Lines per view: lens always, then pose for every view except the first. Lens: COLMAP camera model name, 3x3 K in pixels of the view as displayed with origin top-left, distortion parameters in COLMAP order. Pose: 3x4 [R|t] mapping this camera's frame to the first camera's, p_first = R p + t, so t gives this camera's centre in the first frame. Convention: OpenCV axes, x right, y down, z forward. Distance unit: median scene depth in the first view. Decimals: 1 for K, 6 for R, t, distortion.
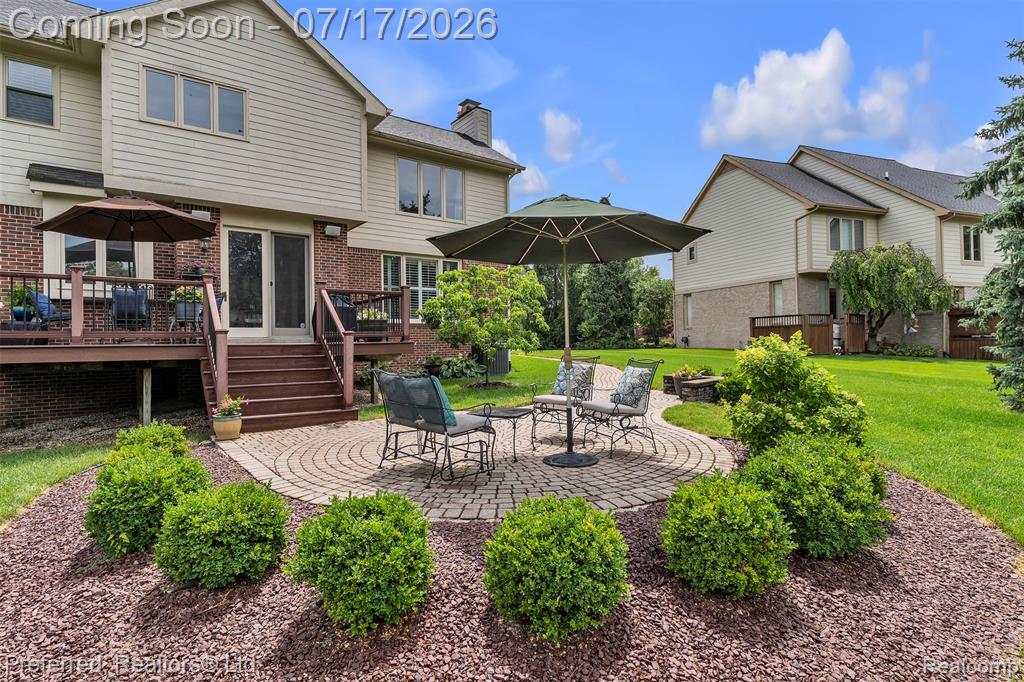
lens RADIAL K [[522.2, 0, 512.0], [0, 522.2, 341.0], [0, 0, 1]] dist [-0.008174, -0.000151]
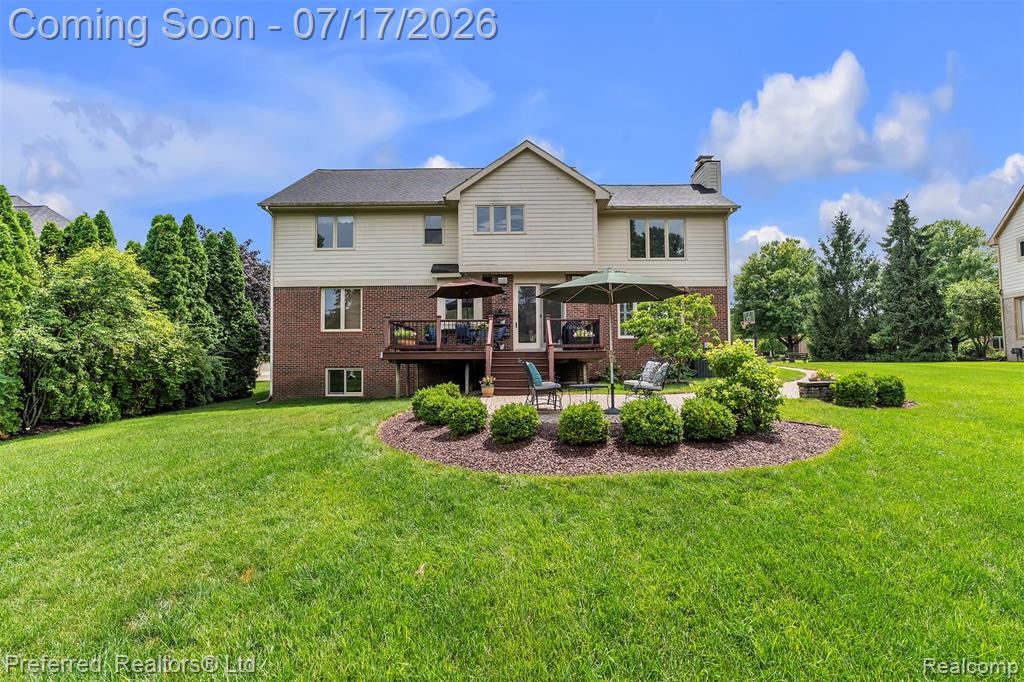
lens RADIAL K [[471.7, 0, 512.0], [0, 471.7, 341.0], [0, 0, 1]] dist [0.000482, -0.000071]
pose [[0.789701, -0.016548, -0.613269, 0.426747], [-0.002579, 0.999538, -0.030292, 0.016238], [0.613487, 0.025503, 0.789293, -0.258037]]
